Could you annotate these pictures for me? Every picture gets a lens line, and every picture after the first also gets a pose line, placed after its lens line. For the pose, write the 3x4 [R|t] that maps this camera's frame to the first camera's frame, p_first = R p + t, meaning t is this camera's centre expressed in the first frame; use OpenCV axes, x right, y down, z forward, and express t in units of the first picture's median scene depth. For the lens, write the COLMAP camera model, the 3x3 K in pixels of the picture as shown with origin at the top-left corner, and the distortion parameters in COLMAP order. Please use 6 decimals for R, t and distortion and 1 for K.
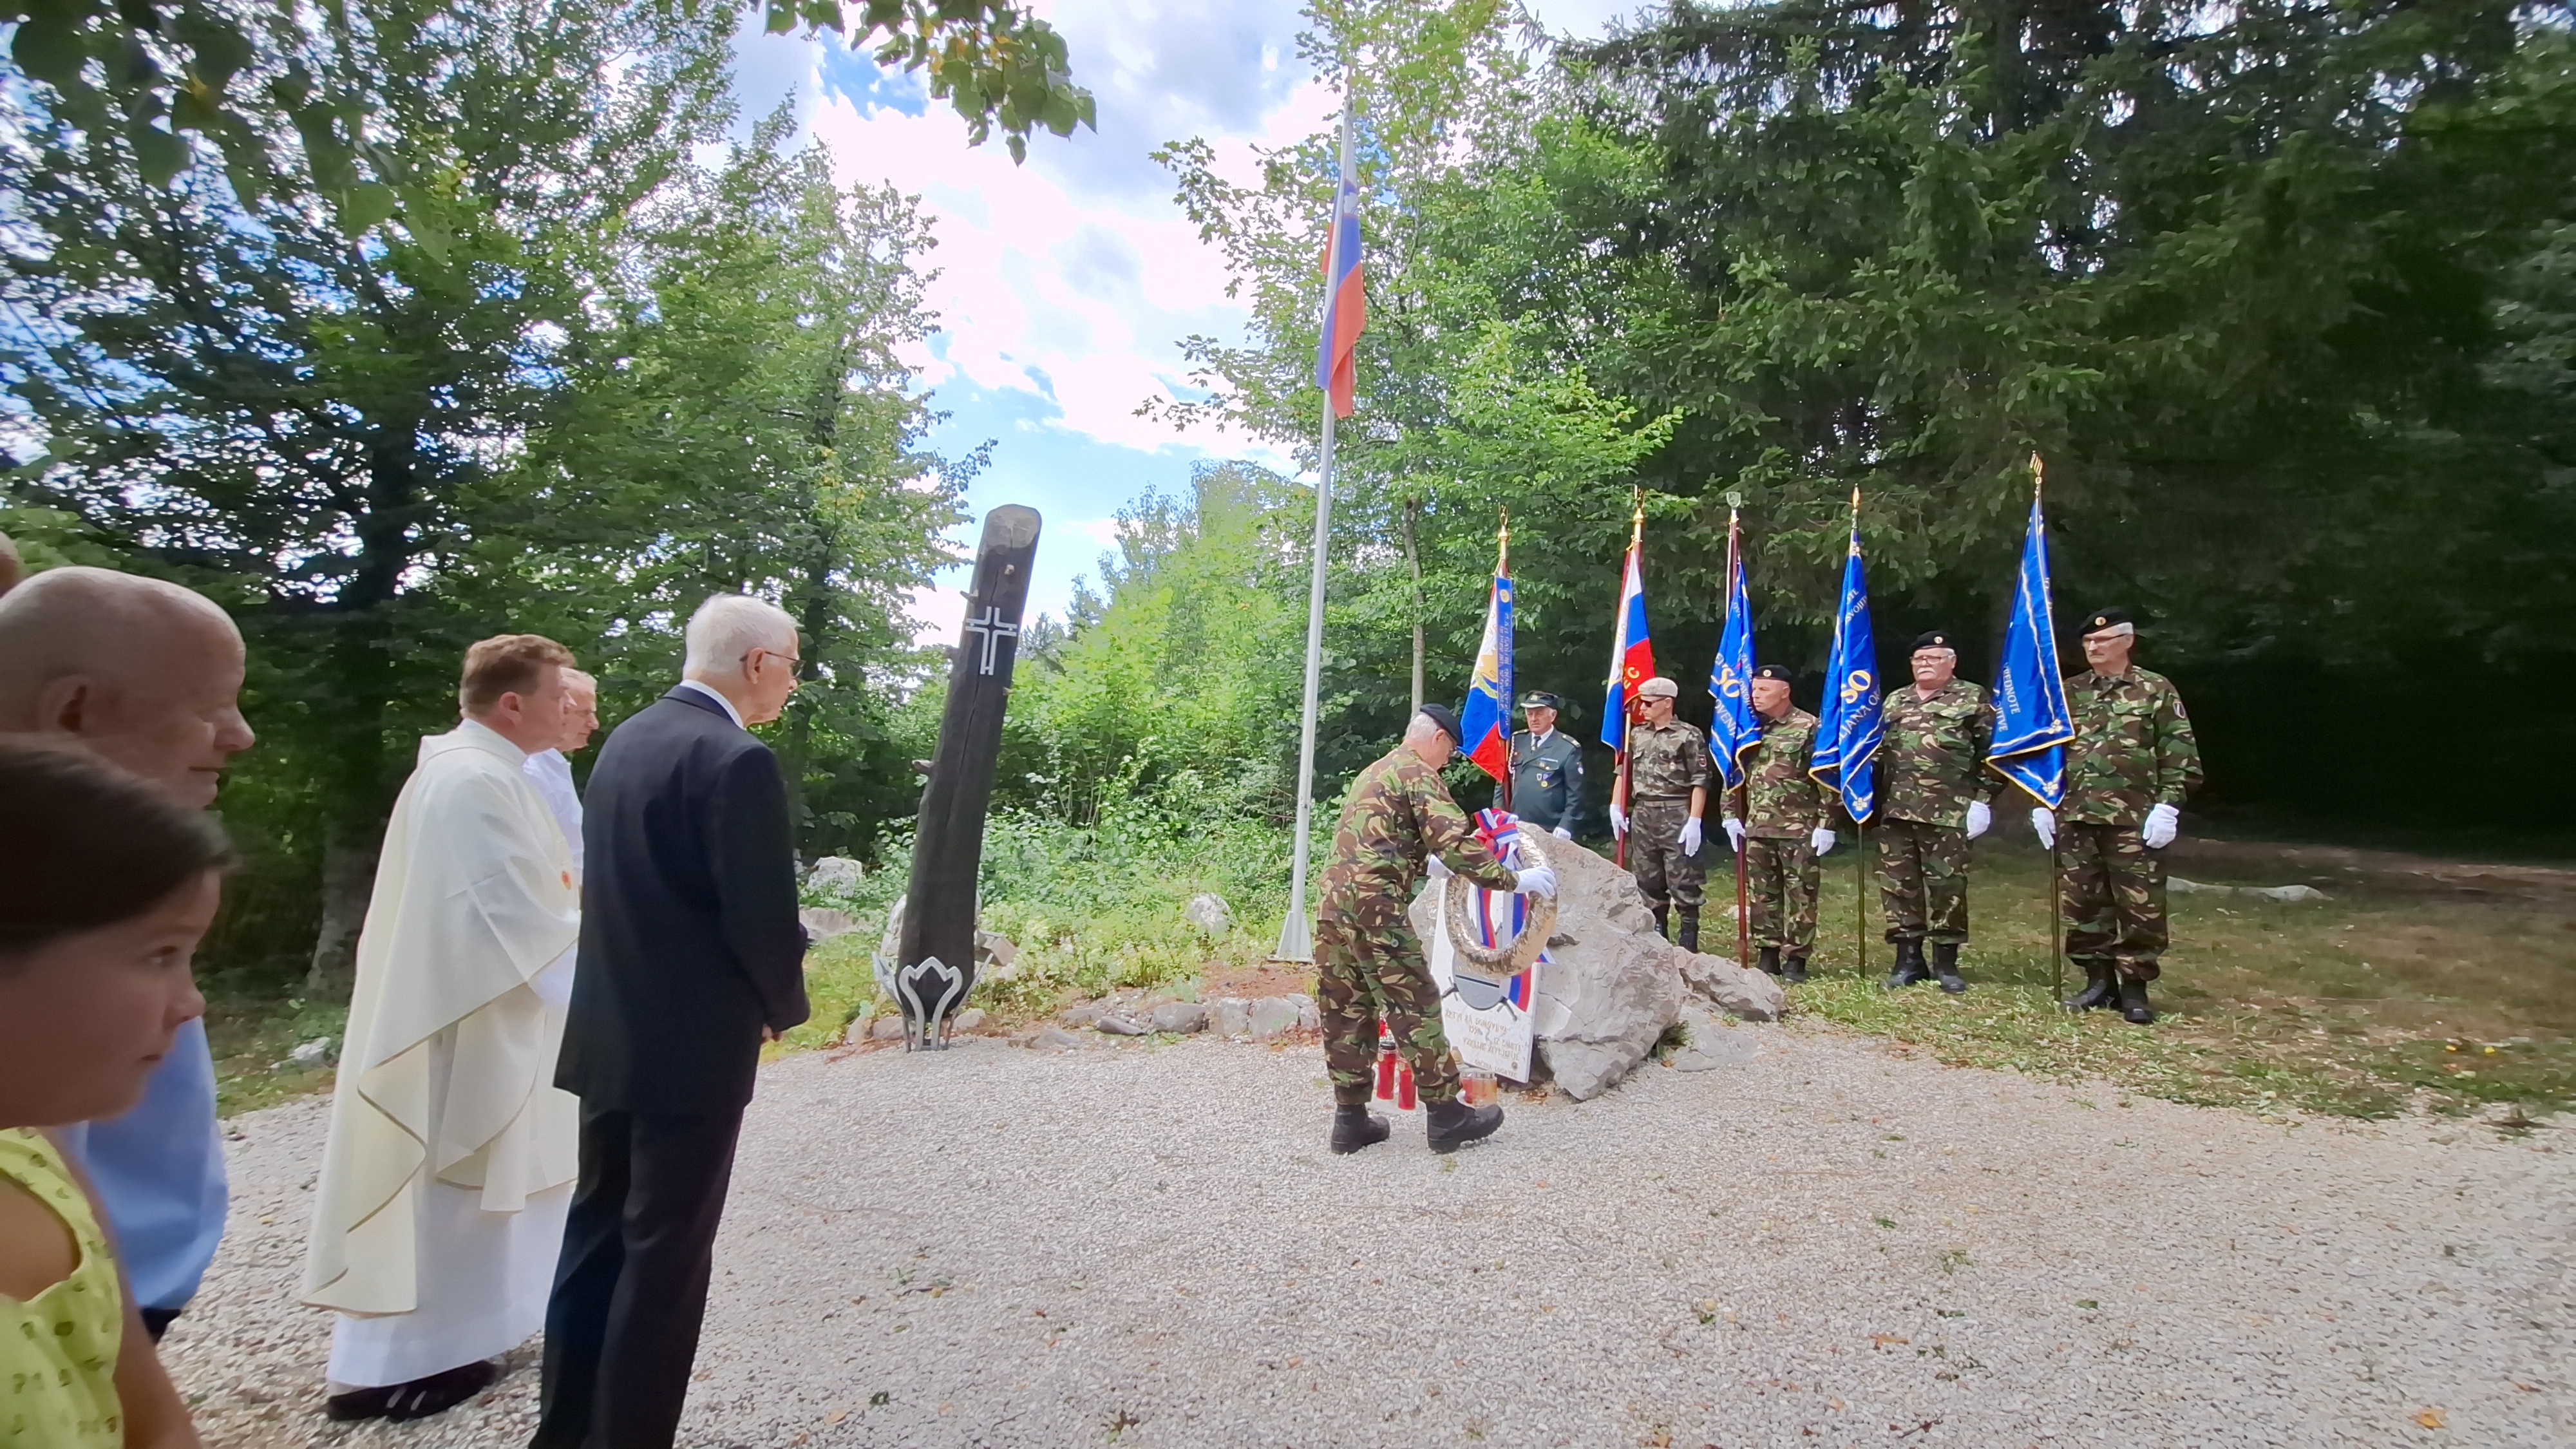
lens RADIAL K [[1018.5, 0, 1290.7], [0, 1018.5, 731.7], [0, 0, 1]] dist [-0.002082, -0.008584]
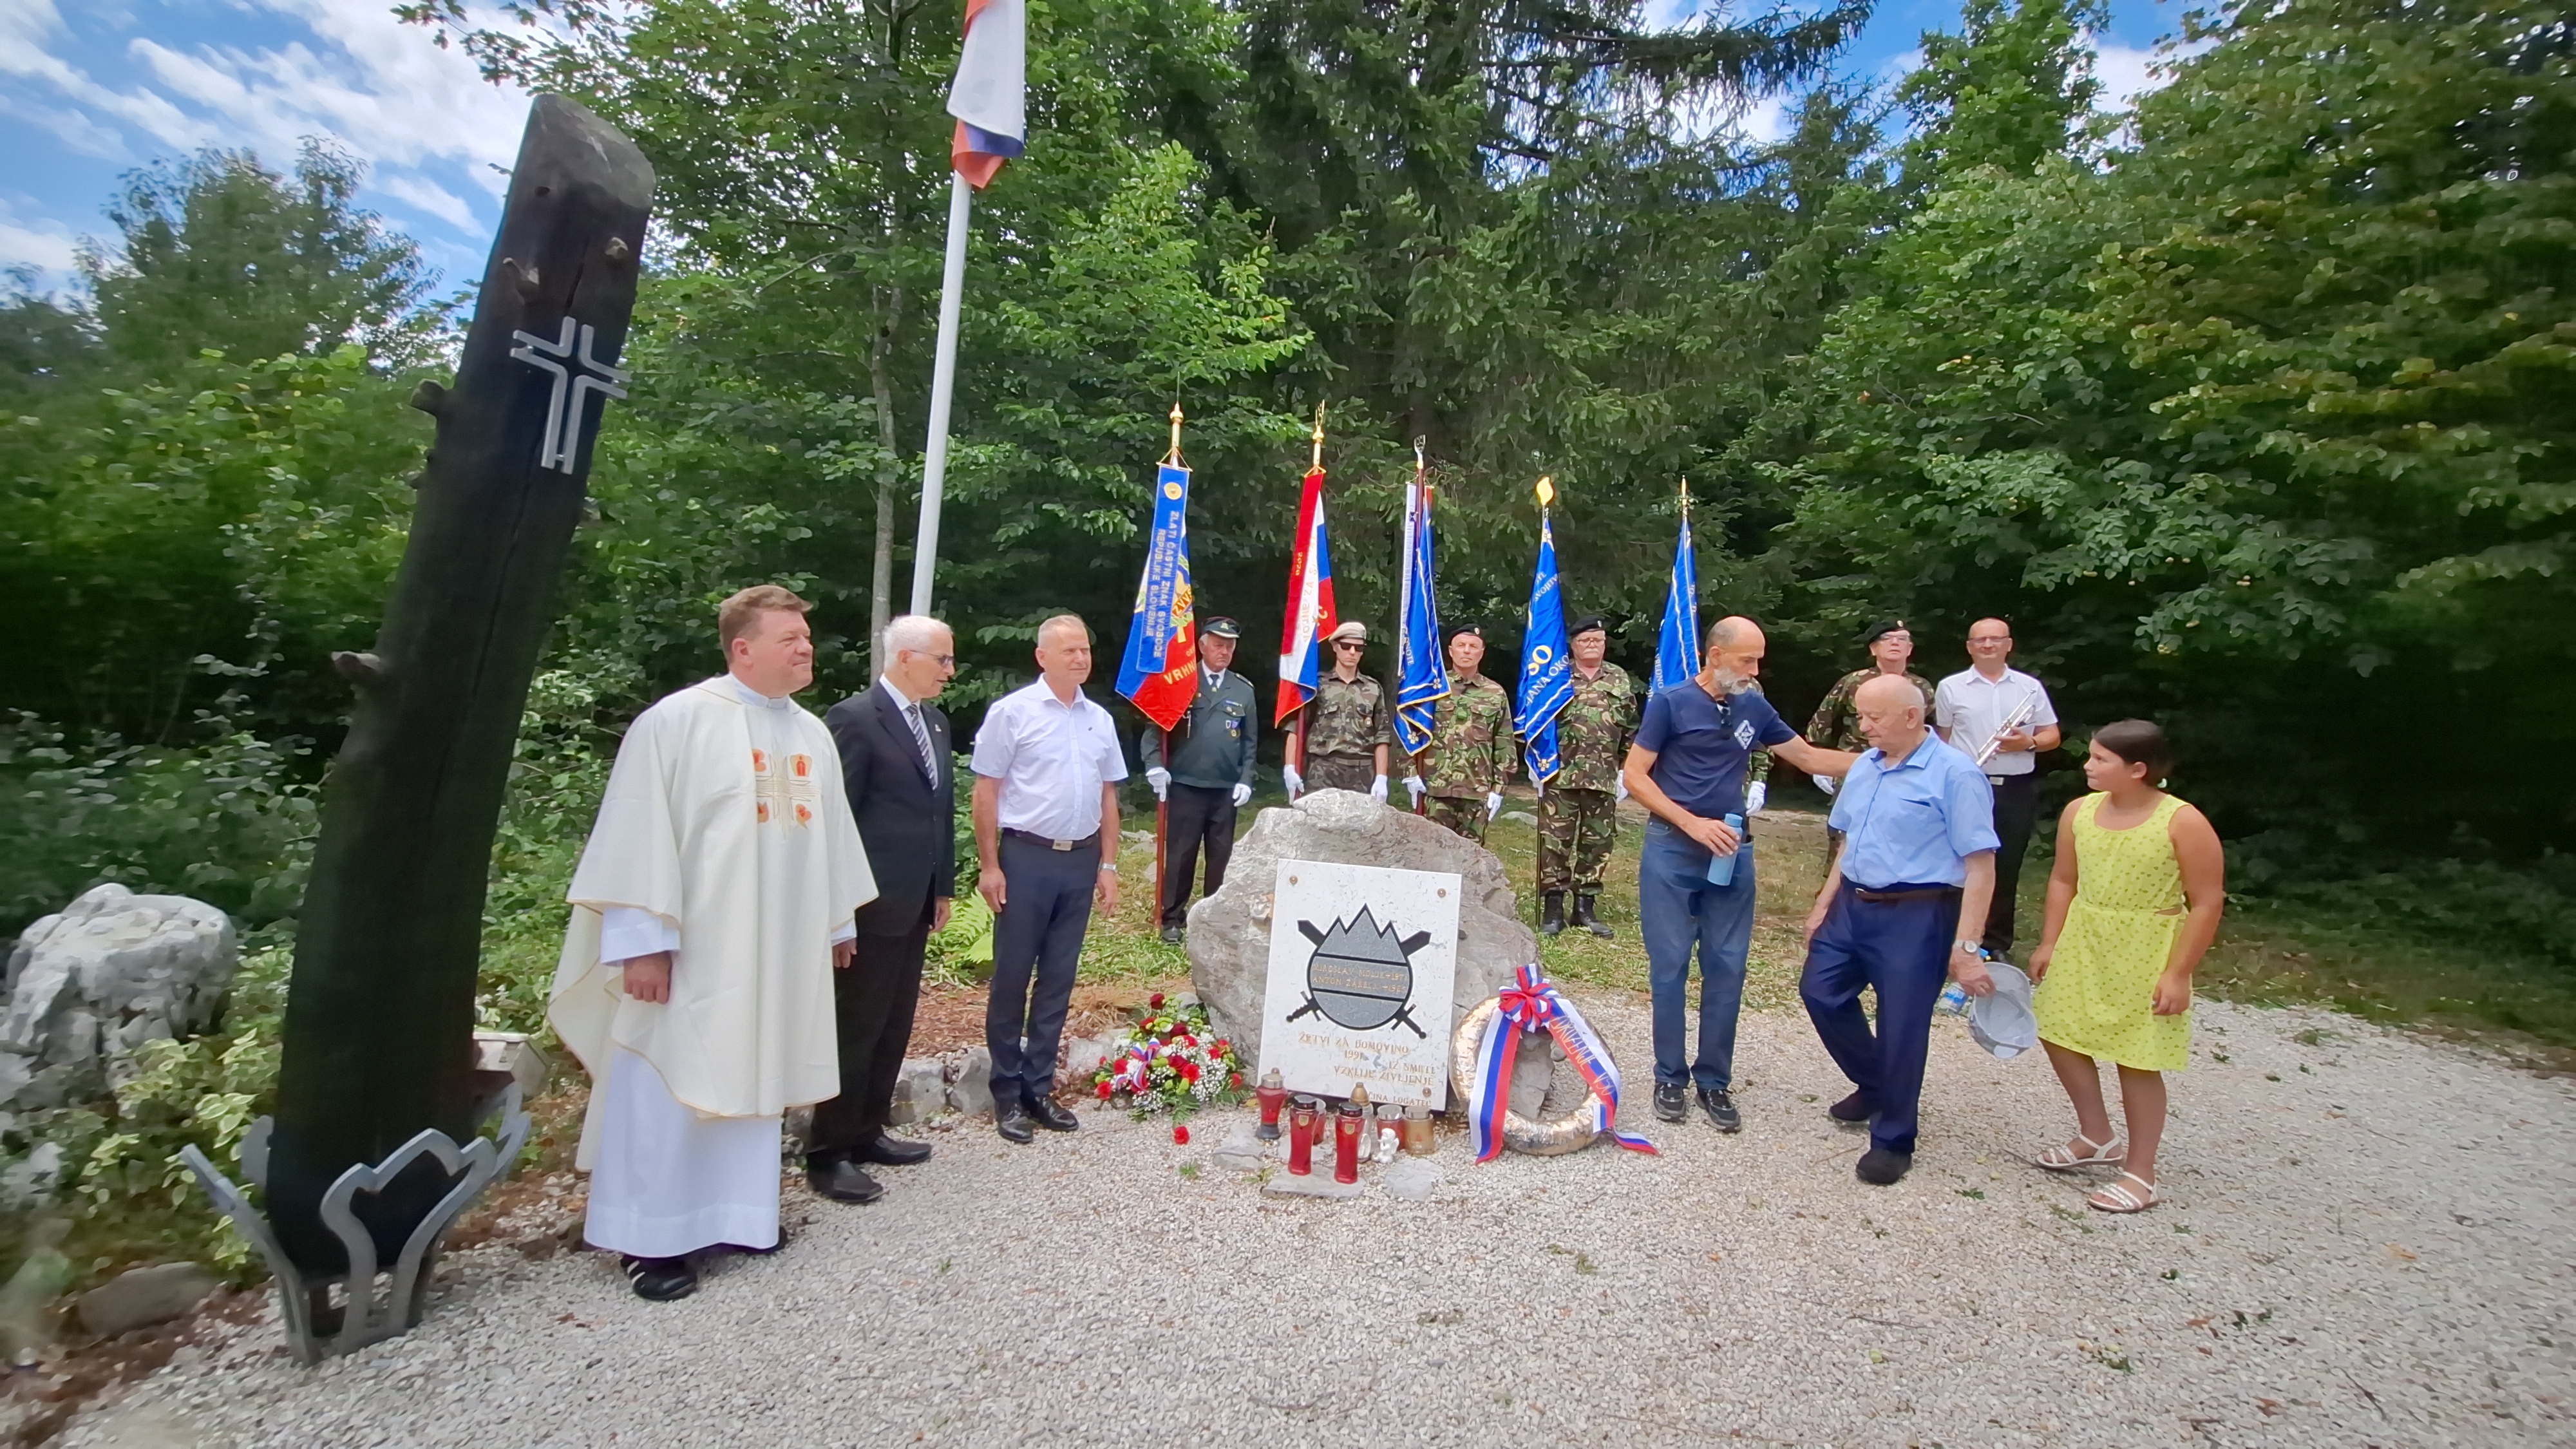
lens RADIAL K [[1016.0, 0, 1289.9], [0, 1016.0, 732.2], [0, 0, 1]] dist [0.004003, -0.011648]
pose [[0.686916, 0.029363, 0.726143, -0.302819], [-0.096333, 0.994045, 0.050932, 0.002151], [-0.720324, -0.104937, 0.685655, 0.348380]]
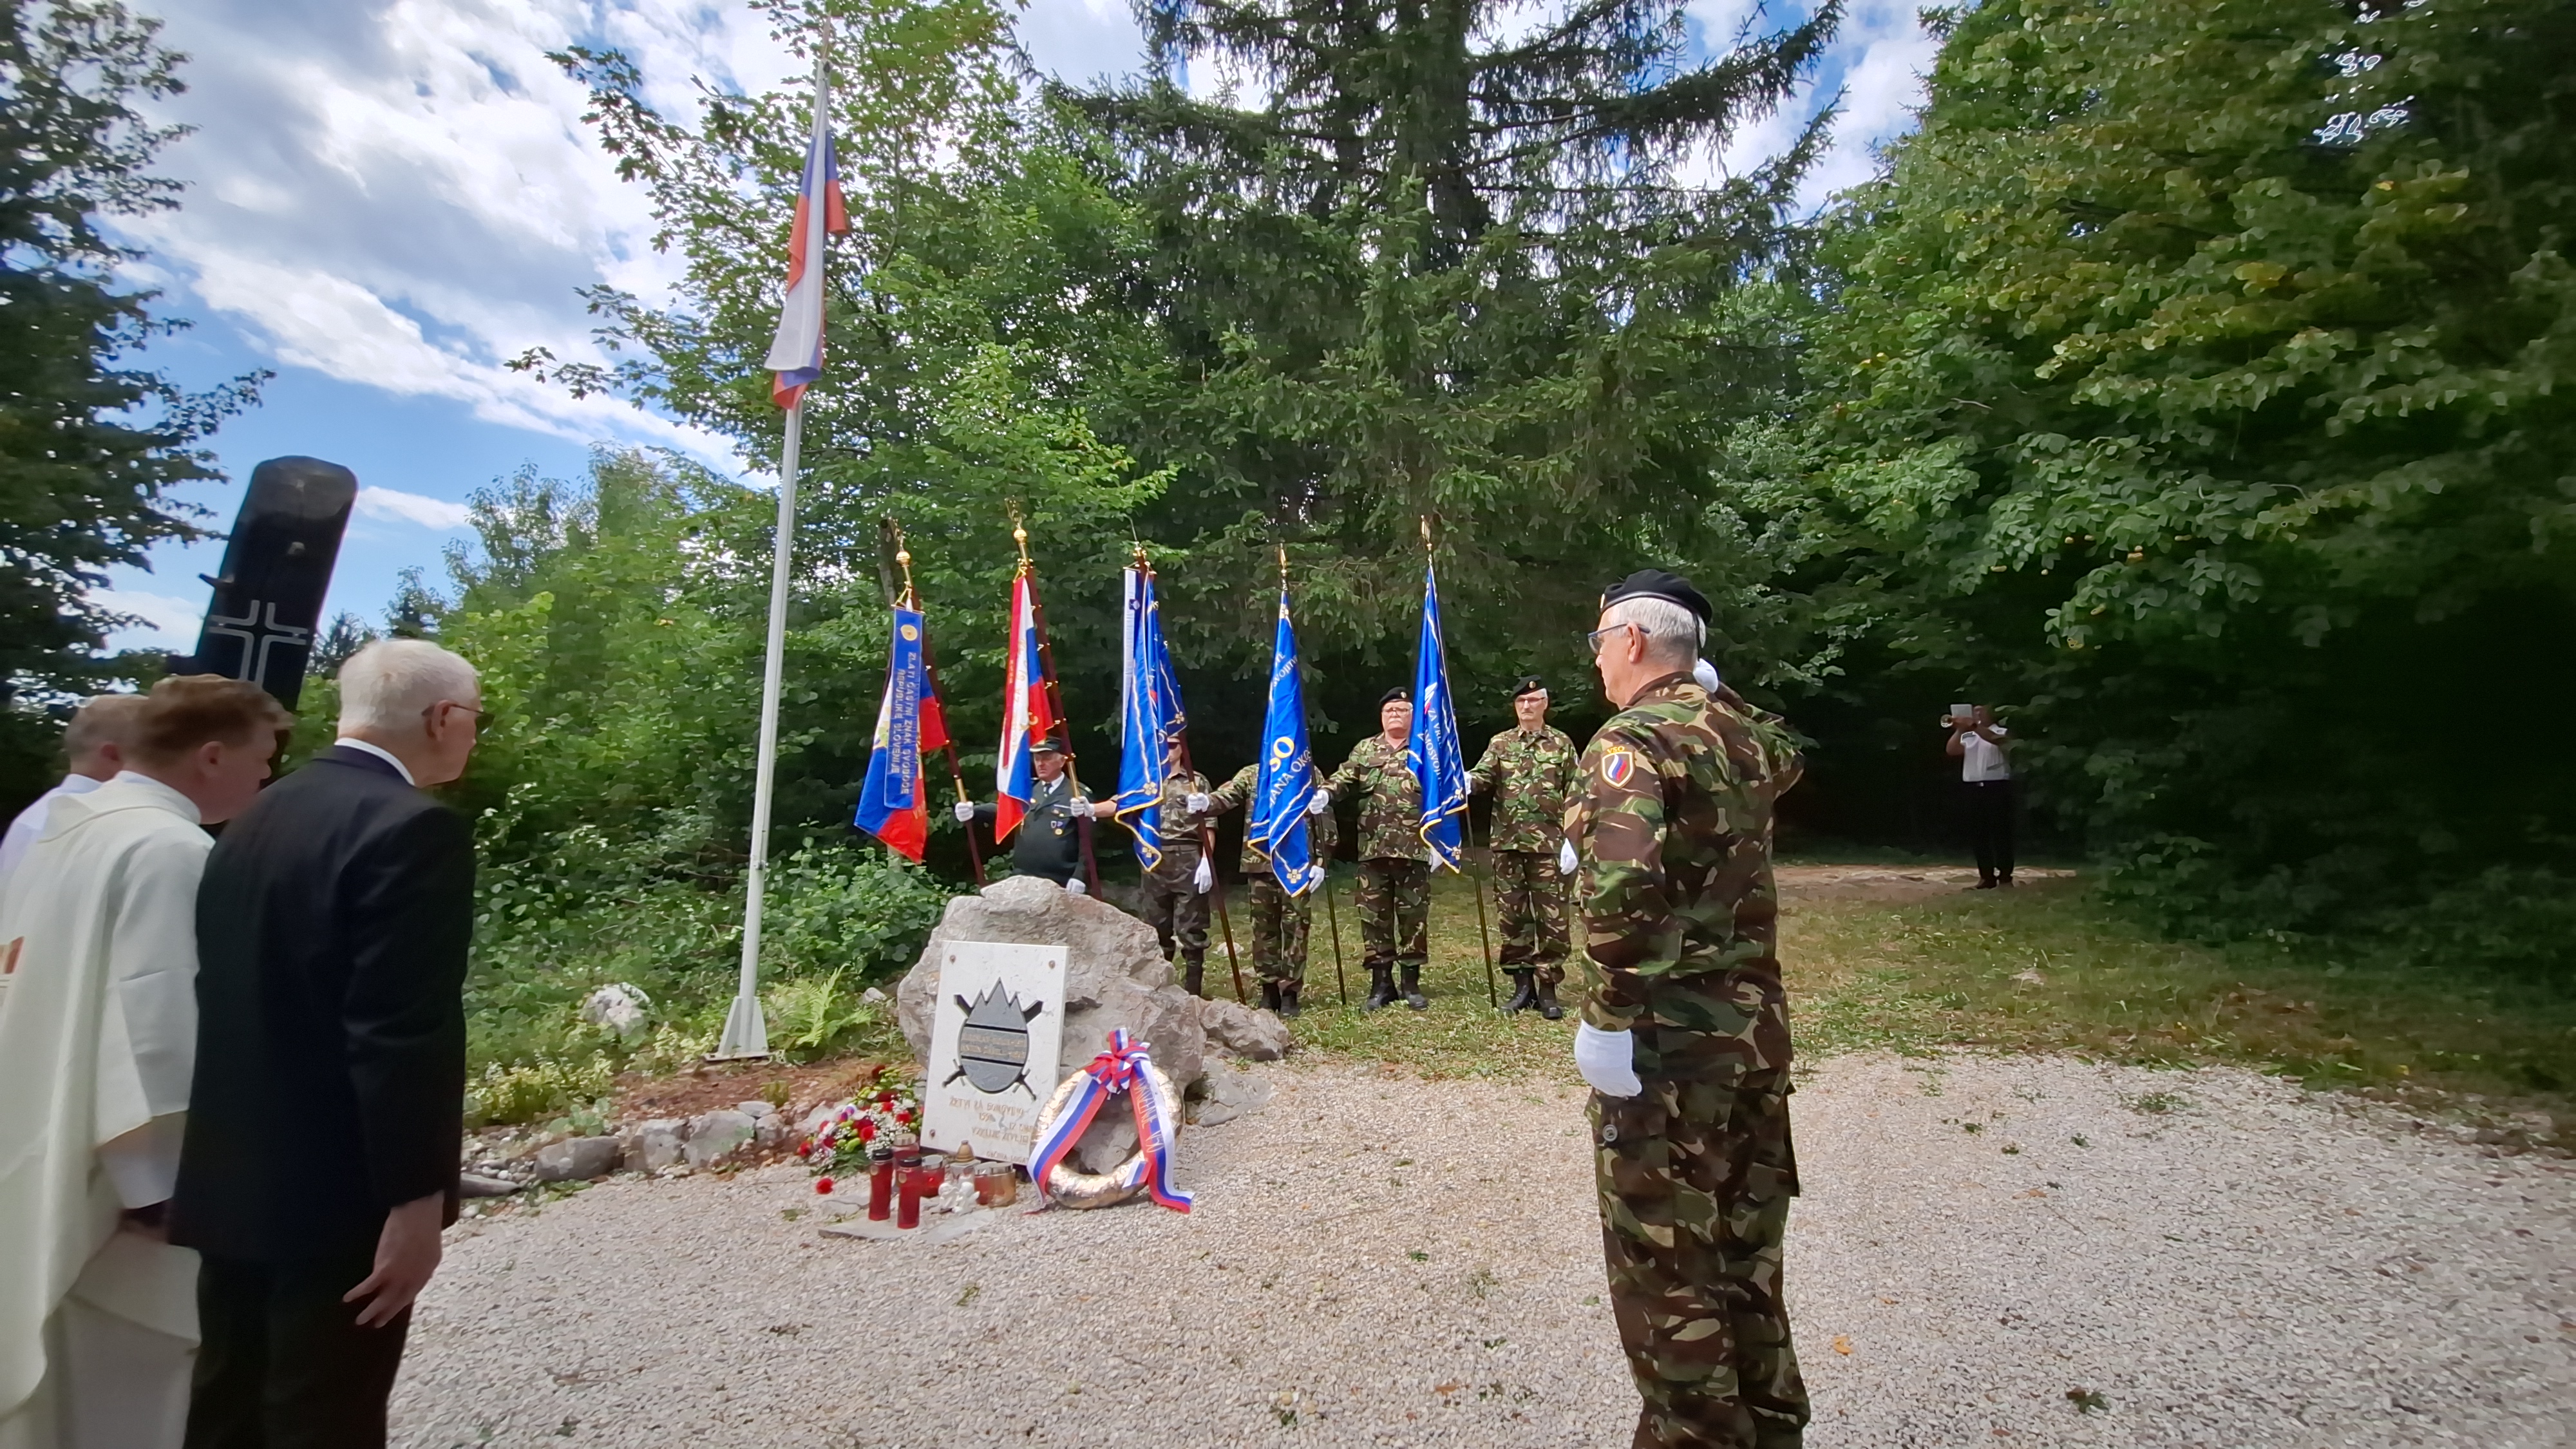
lens RADIAL K [[1016.0, 0, 1289.9], [0, 1016.0, 732.2], [0, 0, 1]] dist [0.004003, -0.011648]
pose [[0.868567, 0.015084, 0.495342, -0.023103], [0.002320, 0.999402, -0.034502, -0.007929], [-0.495567, 0.031117, 0.868012, 0.059396]]
